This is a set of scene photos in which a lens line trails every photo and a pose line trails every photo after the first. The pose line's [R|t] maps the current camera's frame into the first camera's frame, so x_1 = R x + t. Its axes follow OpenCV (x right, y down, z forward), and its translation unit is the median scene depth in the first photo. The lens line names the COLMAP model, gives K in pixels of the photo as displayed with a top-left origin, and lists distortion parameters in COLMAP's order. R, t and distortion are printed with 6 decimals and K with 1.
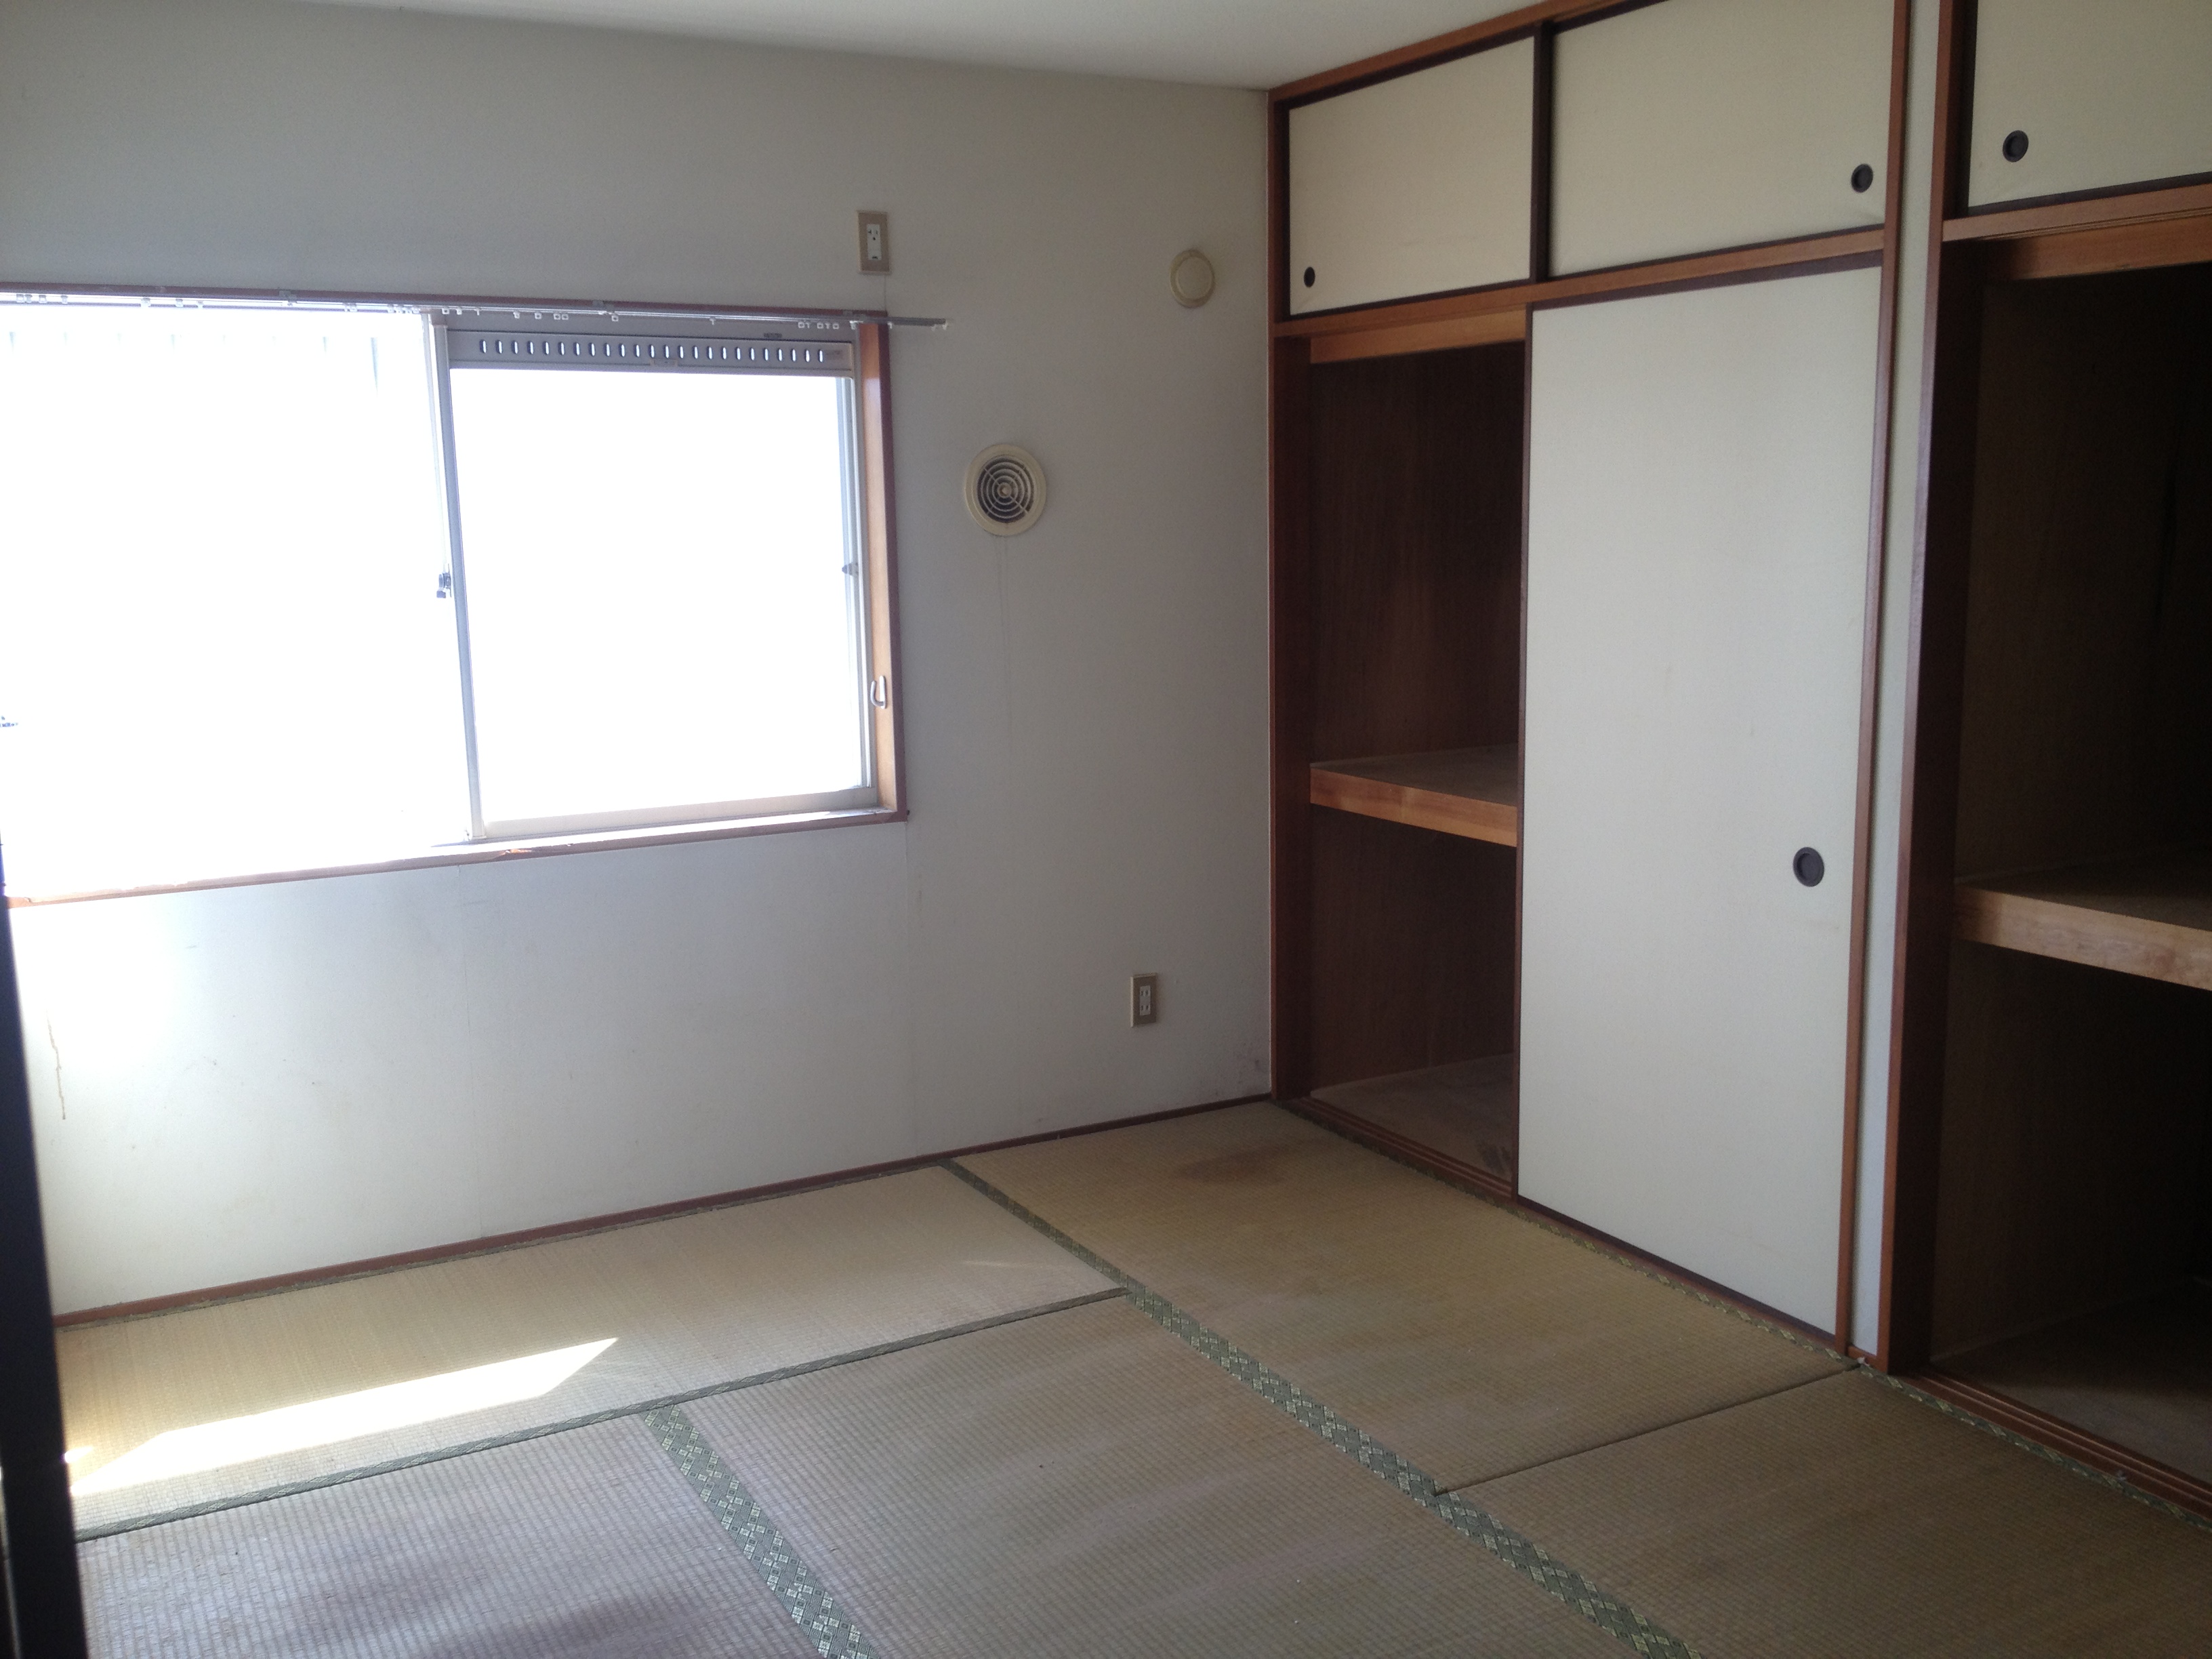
lens RADIAL K [[2020.0, 0, 1102.0], [0, 2020.0, 825.4], [0, 0, 1]] dist [0.013220, 0.000000]
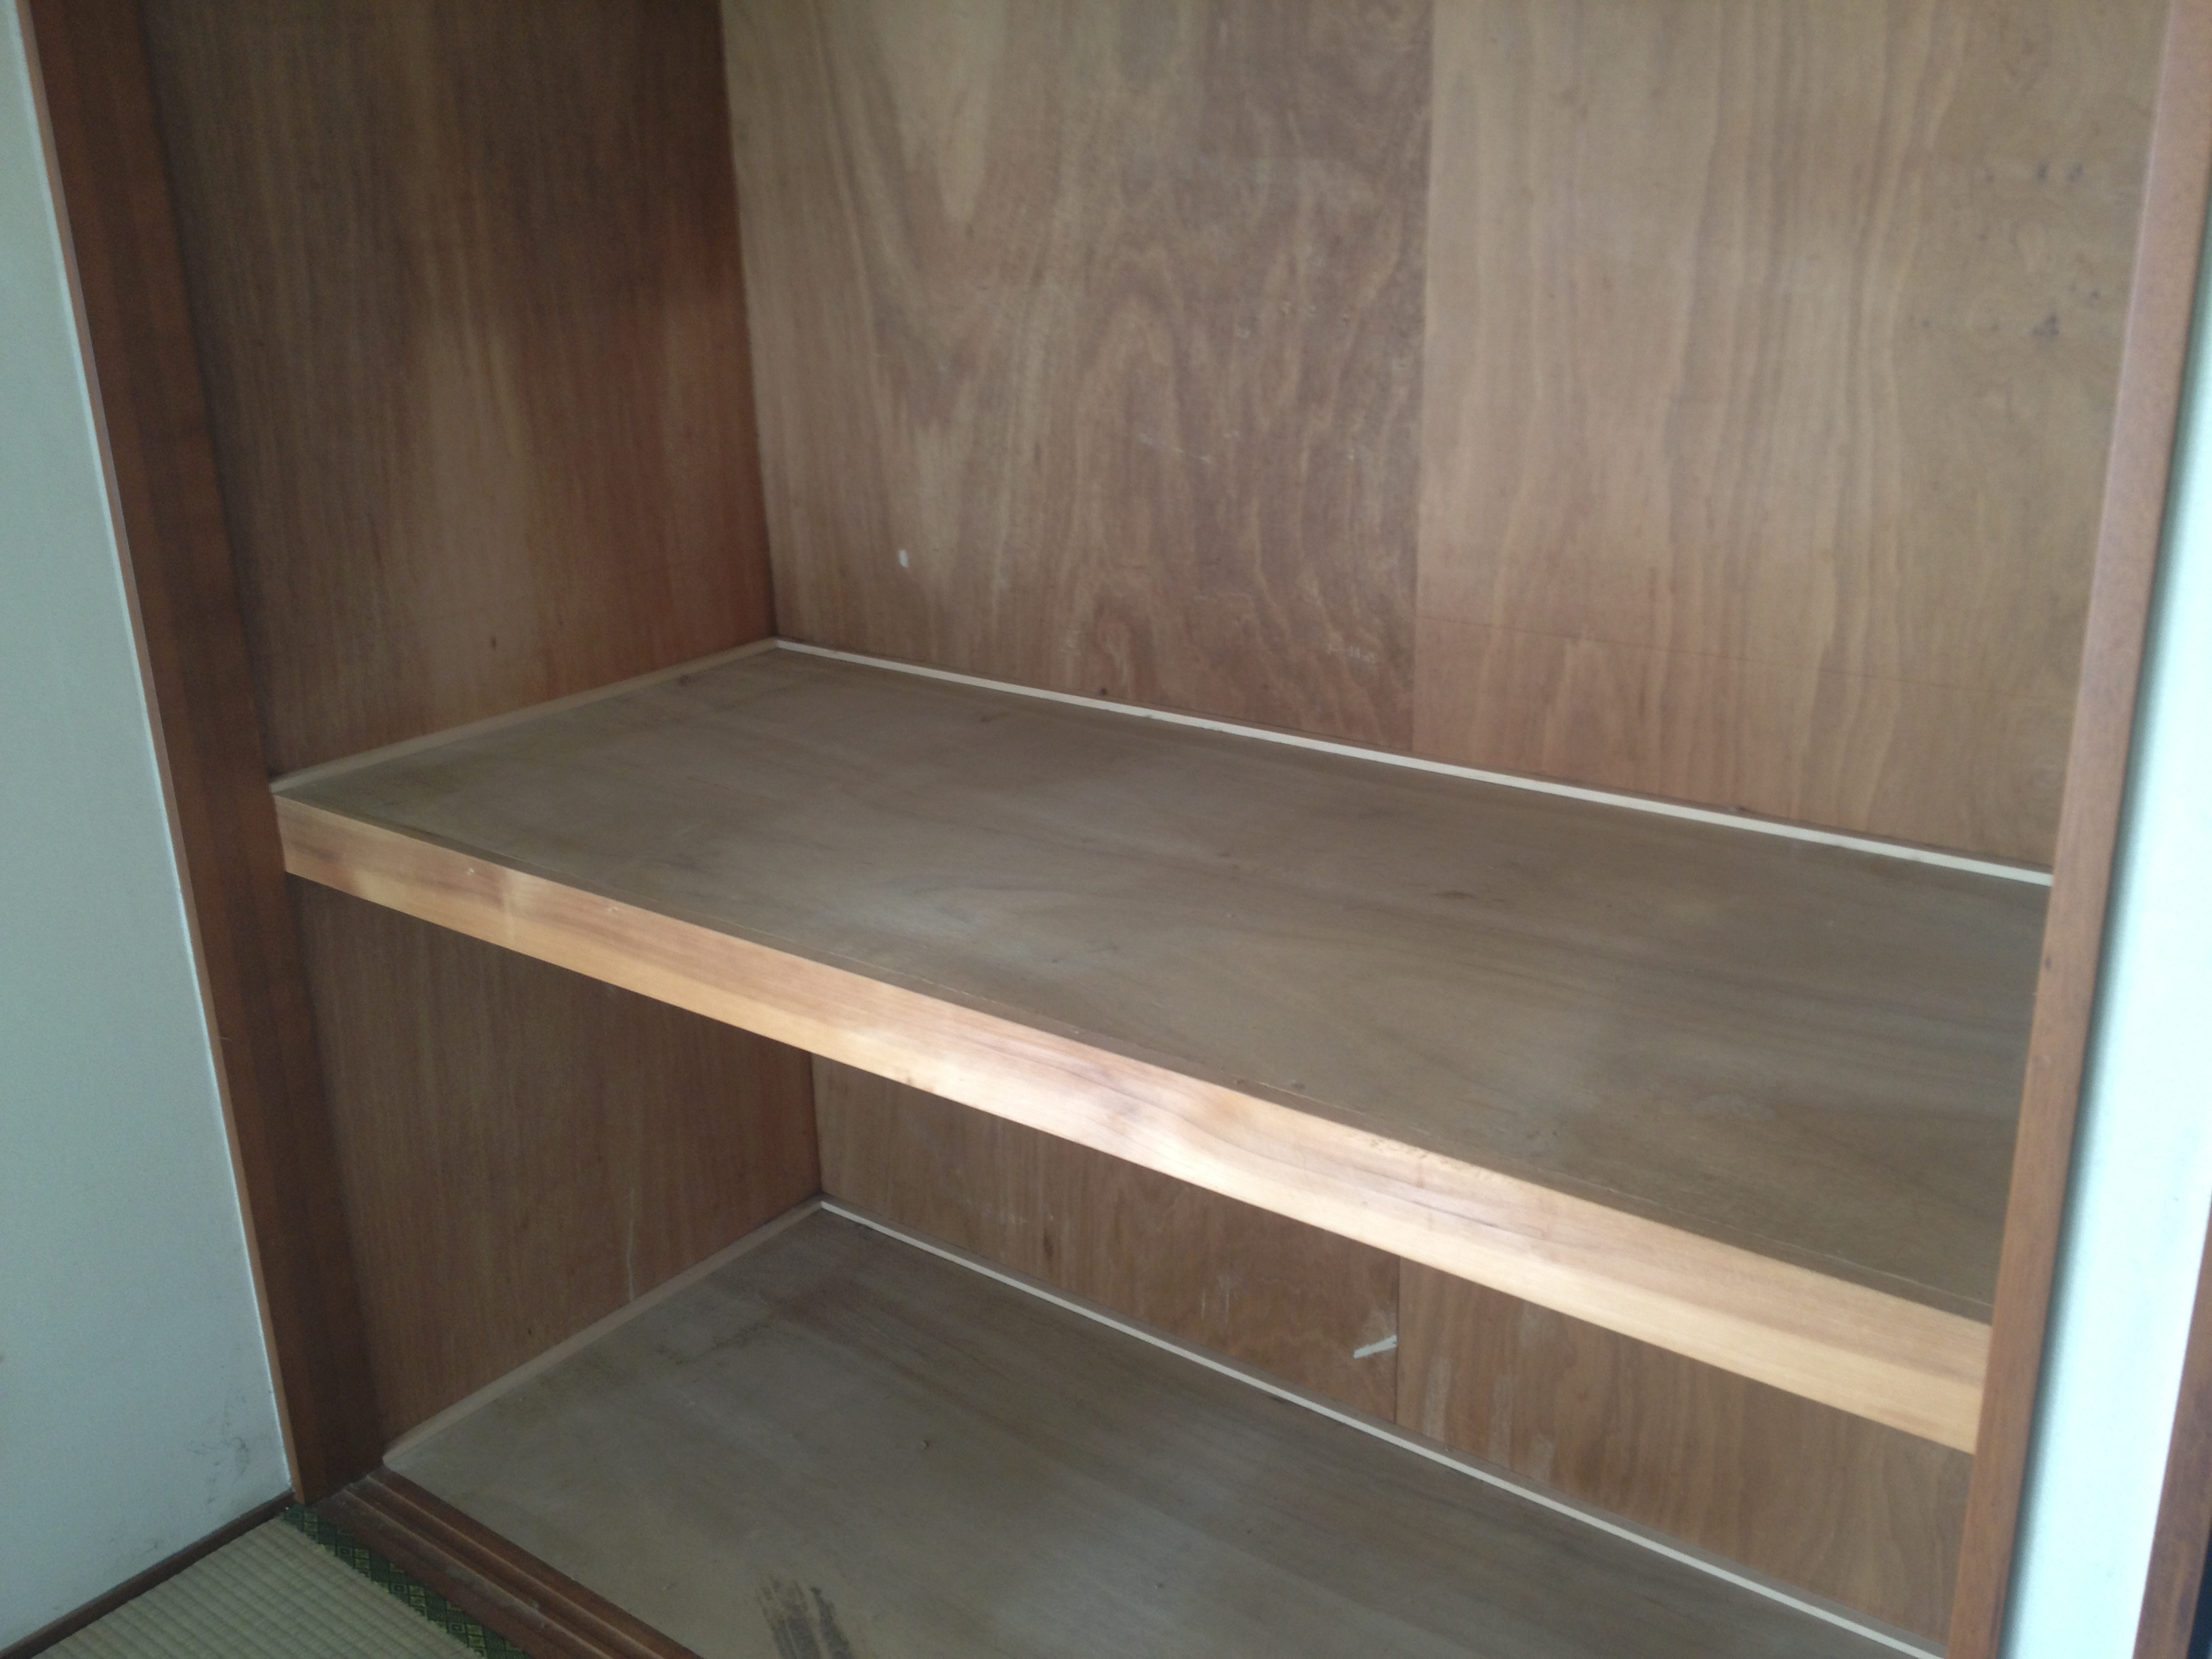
lens RADIAL K [[2020.0, 0, 1104.4], [0, 2020.0, 812.7], [0, 0, 1]] dist [0.013220, 0.000000]
pose [[0.906563, -0.143436, 0.396950, 0.094353], [0.071195, 0.978975, 0.191153, -0.095955], [-0.416022, -0.145031, 0.897715, 0.555953]]
